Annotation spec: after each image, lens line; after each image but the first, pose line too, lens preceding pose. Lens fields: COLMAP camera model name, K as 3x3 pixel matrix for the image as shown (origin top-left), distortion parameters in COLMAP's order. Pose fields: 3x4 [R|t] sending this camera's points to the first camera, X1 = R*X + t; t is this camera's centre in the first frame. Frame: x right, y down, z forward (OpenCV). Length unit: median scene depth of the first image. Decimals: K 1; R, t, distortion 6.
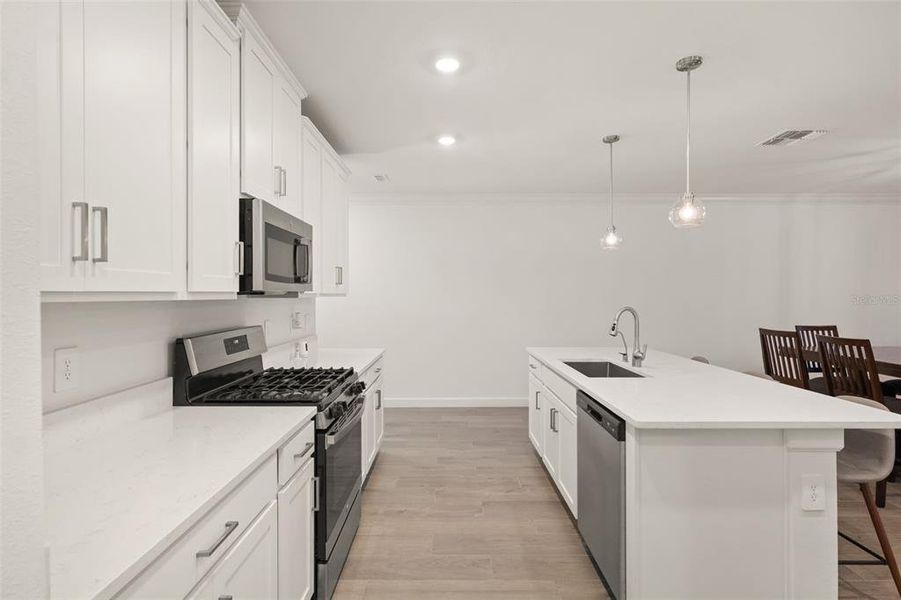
lens RADIAL K [[382.4, 0, 450.5], [0, 382.4, 300.0], [0, 0, 1]] dist [-0.000802, -0.000201]
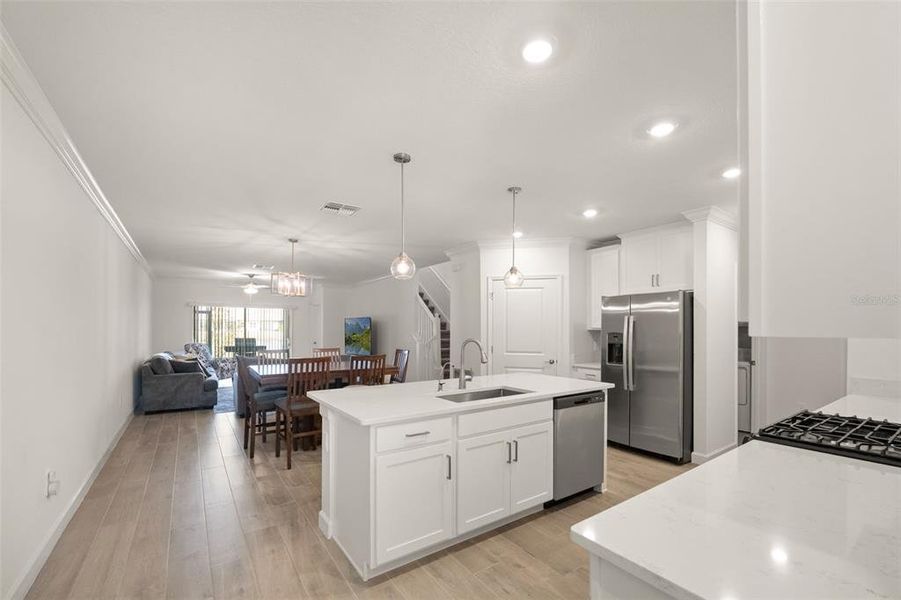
lens RADIAL K [[382.5, 0, 449.3], [0, 382.5, 326.0], [0, 0, 1]] dist [0.000115, -0.000024]
pose [[-0.575147, 0.004530, 0.818038, -0.581107], [-0.004695, 0.999950, -0.008838, -0.004327], [-0.818037, -0.008924, -0.575097, 2.176830]]
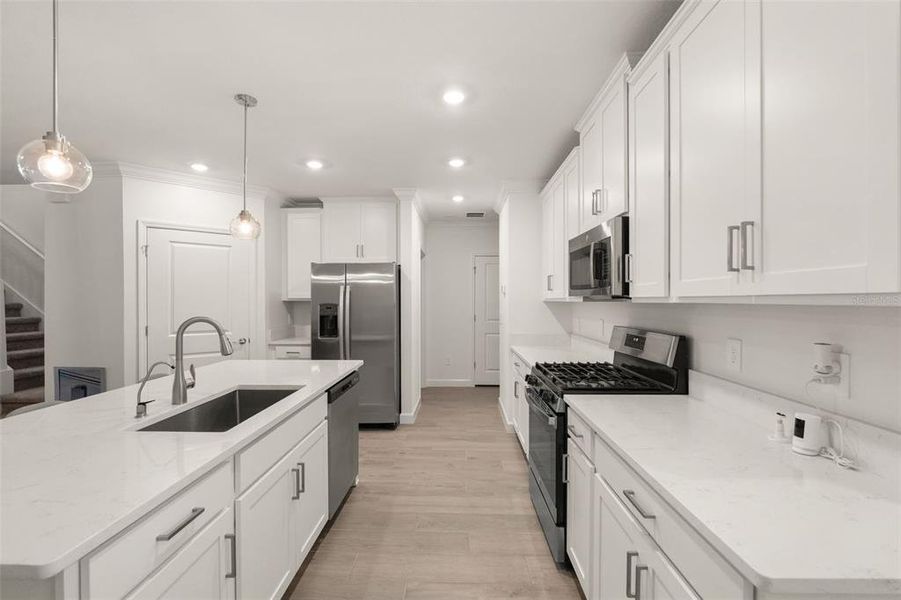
lens RADIAL K [[382.4, 0, 450.5], [0, 382.4, 300.0], [0, 0, 1]] dist [-0.000802, -0.000201]
pose [[-0.999712, 0.000518, 0.023992, -0.025361], [0.000479, 0.999999, -0.001636, -0.006396], [-0.023992, -0.001624, -0.999711, 2.130429]]
